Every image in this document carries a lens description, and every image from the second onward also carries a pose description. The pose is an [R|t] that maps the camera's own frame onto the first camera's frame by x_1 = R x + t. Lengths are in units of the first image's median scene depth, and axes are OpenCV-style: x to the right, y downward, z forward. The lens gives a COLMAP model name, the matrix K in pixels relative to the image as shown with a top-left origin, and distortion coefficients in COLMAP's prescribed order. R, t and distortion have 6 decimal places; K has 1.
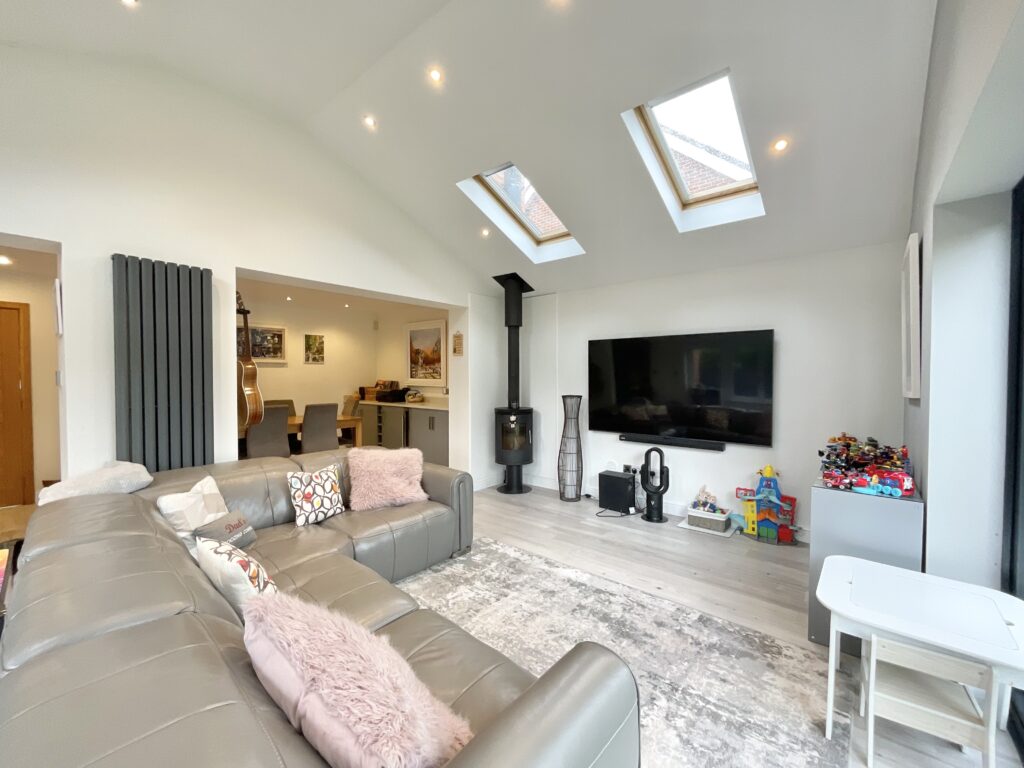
lens RADIAL K [[414.4, 0, 516.0], [0, 414.4, 384.5], [0, 0, 1]] dist [-0.014916, -0.000316]
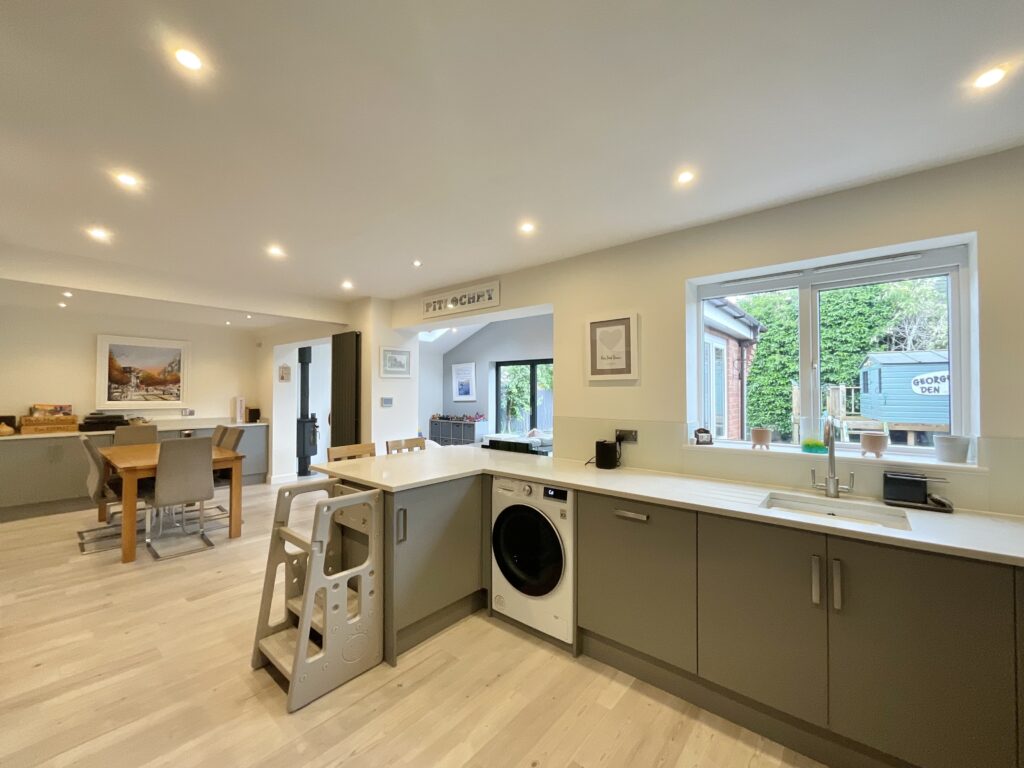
lens RADIAL K [[414.4, 0, 516.0], [0, 414.4, 384.5], [0, 0, 1]] dist [-0.014916, -0.000316]
pose [[-0.003970, 0.015310, 0.999875, -1.618808], [0.018125, 0.999720, -0.015235, -0.030337], [-0.999828, 0.018063, -0.004247, 0.275393]]
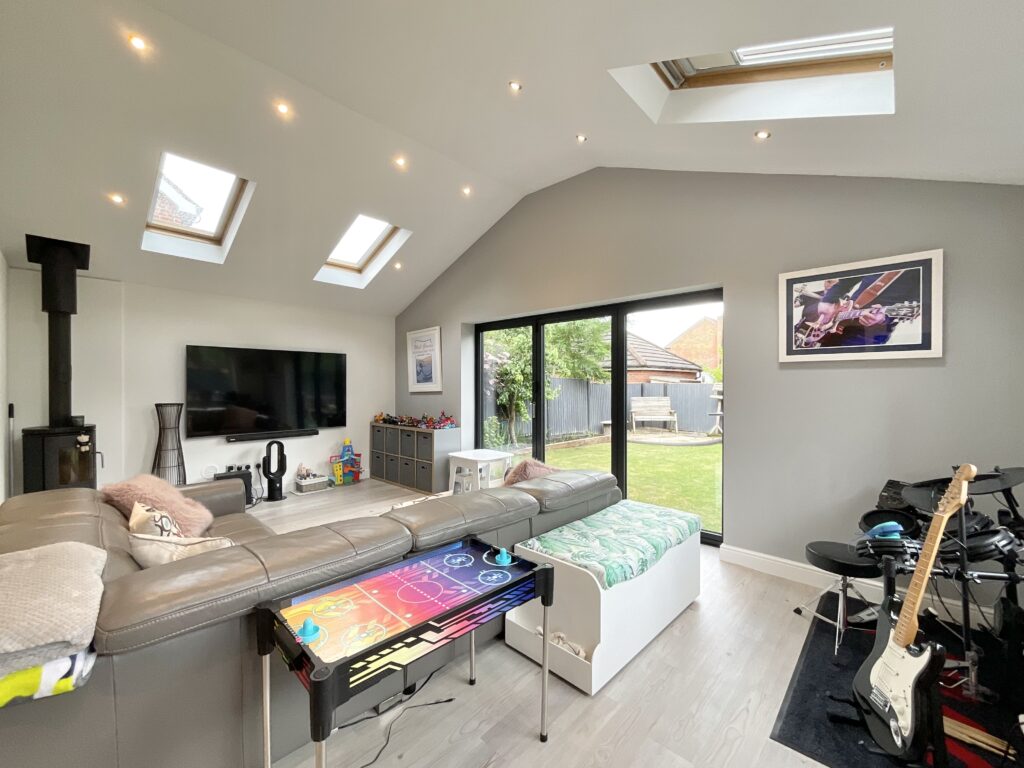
lens RADIAL K [[414.4, 0, 516.0], [0, 414.4, 384.5], [0, 0, 1]] dist [-0.014916, -0.000316]
pose [[0.052362, -0.002163, 0.998626, -0.734814], [0.017005, 0.999855, 0.001274, -0.003280], [-0.998483, 0.016915, 0.052391, 0.187884]]
